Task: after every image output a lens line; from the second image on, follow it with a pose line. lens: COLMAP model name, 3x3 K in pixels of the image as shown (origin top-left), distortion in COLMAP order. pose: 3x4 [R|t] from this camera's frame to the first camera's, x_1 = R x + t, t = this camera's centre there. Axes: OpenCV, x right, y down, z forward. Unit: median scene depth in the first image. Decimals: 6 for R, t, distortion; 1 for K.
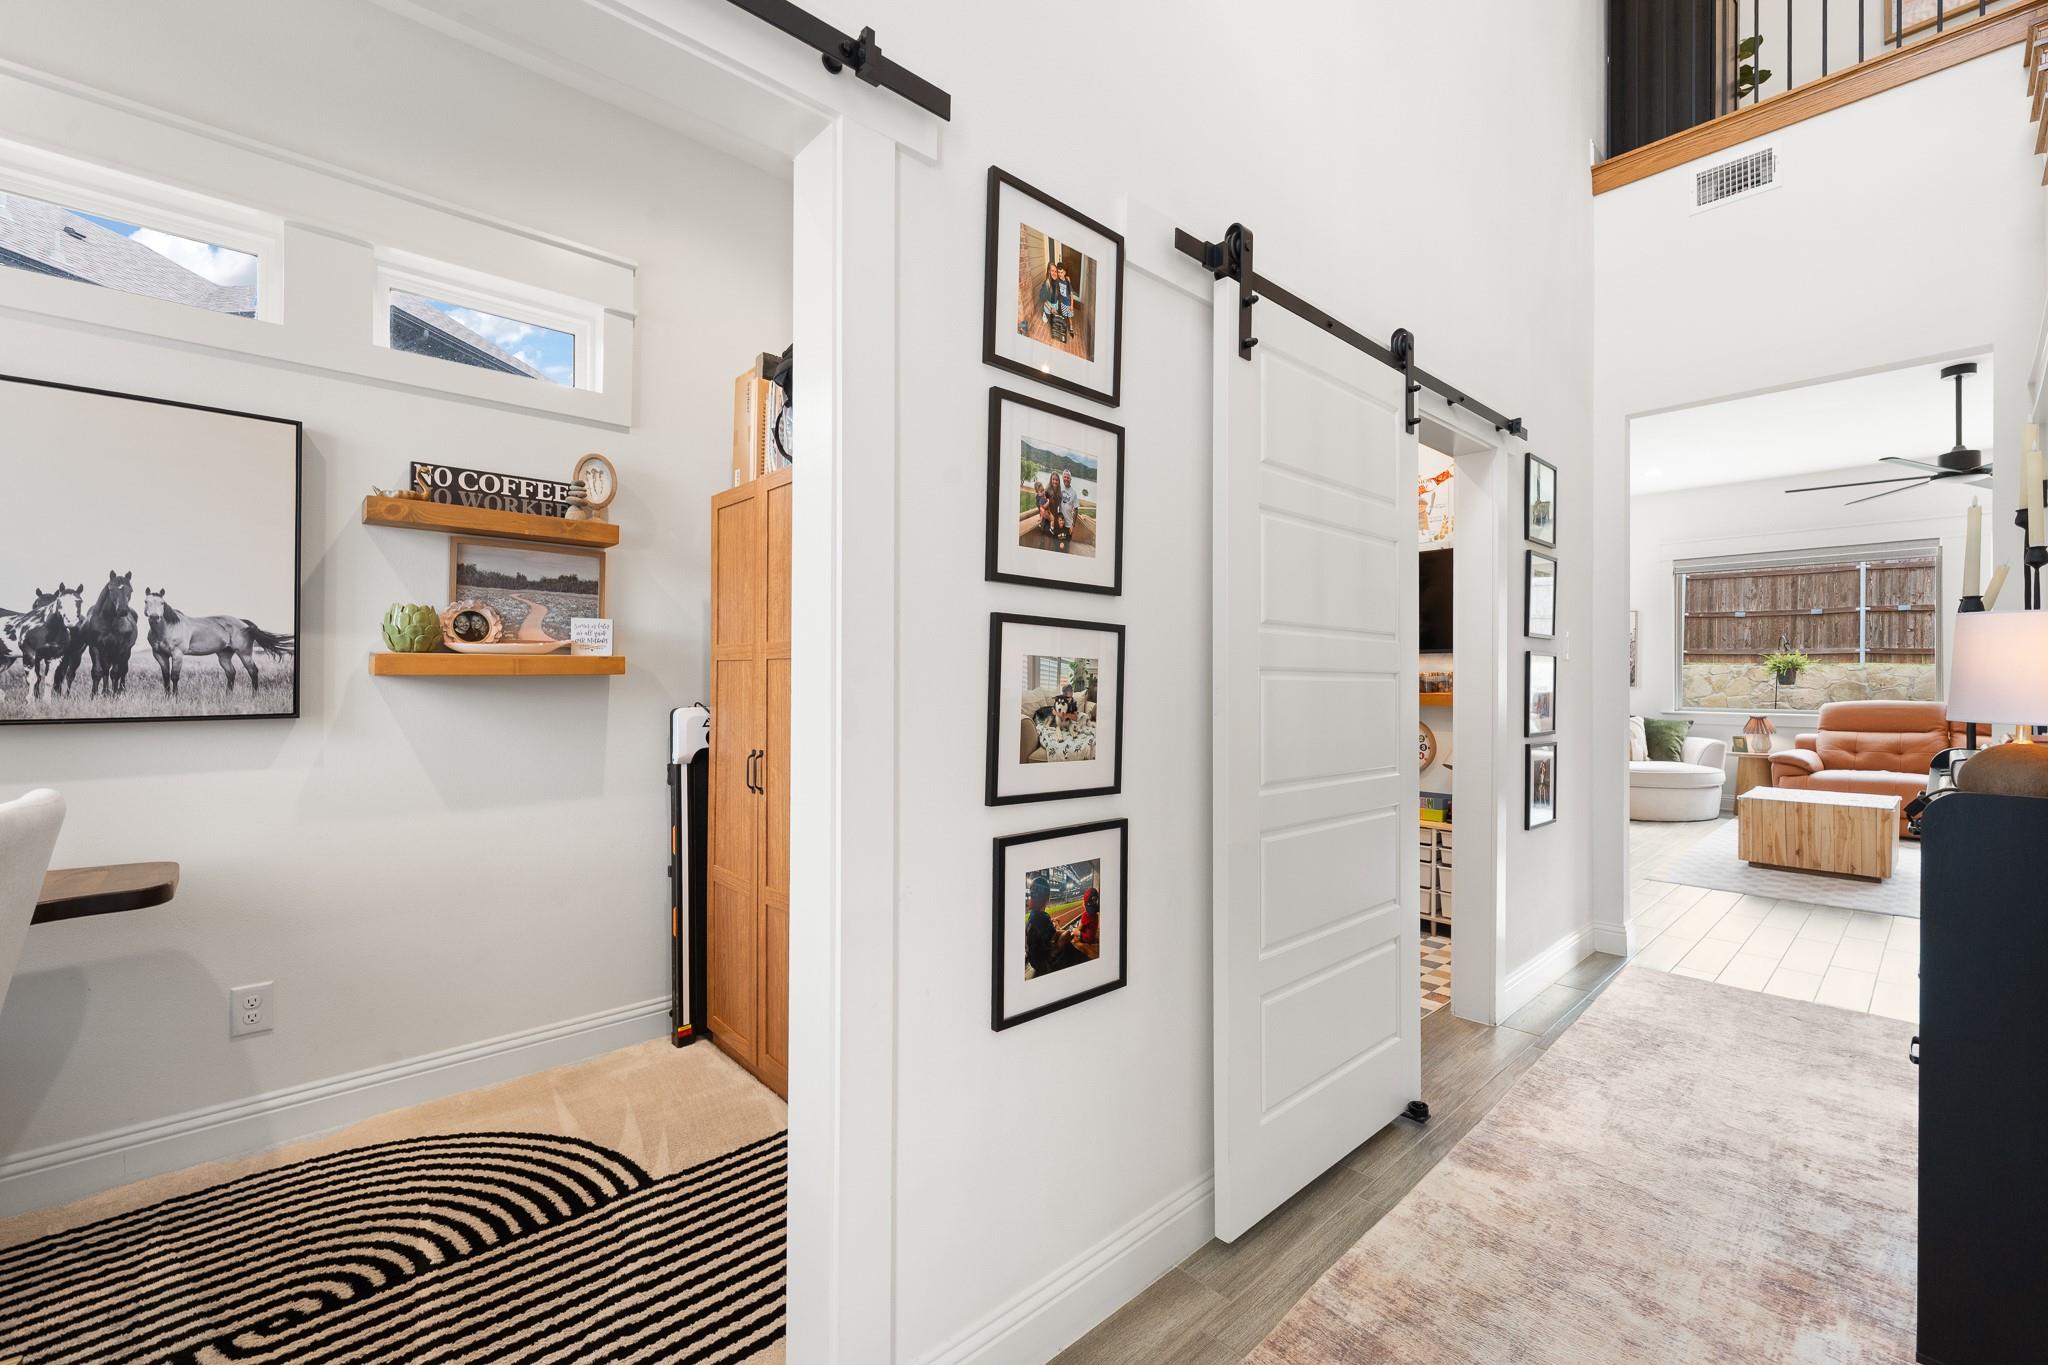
lens RADIAL K [[838.4, 0, 1034.5], [0, 838.4, 688.4], [0, 0, 1]] dist [0.001620, 0.000118]
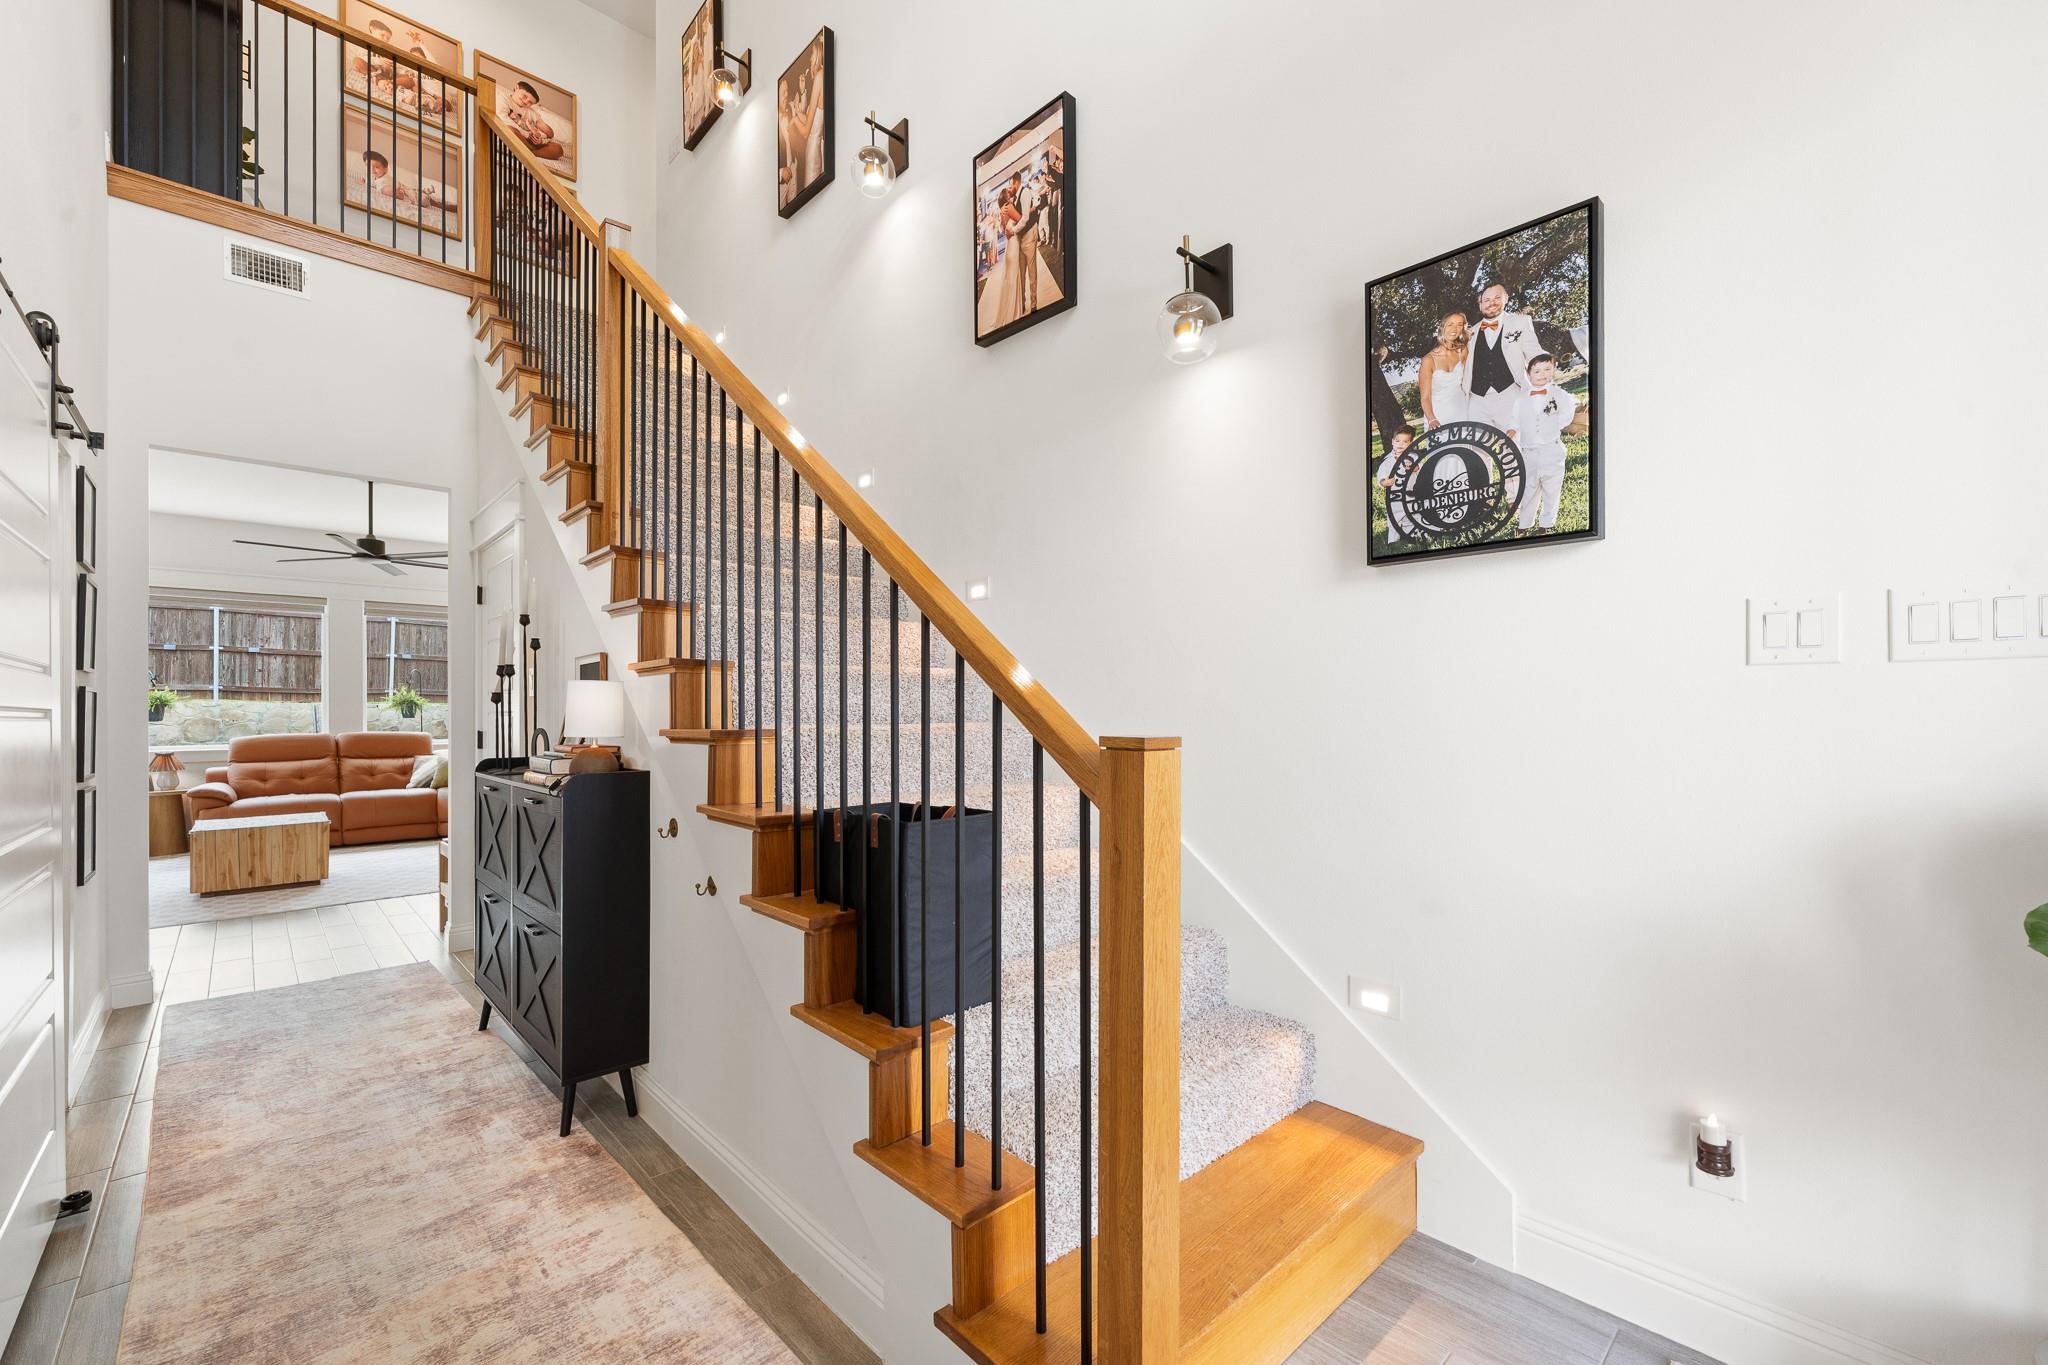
lens RADIAL K [[838.4, 0, 1034.5], [0, 838.4, 688.4], [0, 0, 1]] dist [0.001620, 0.000118]
pose [[-0.016540, 0.026801, 0.999504, -0.194761], [0.016689, 0.999509, -0.026525, 0.000909], [-0.999724, 0.016242, -0.016979, -0.002042]]
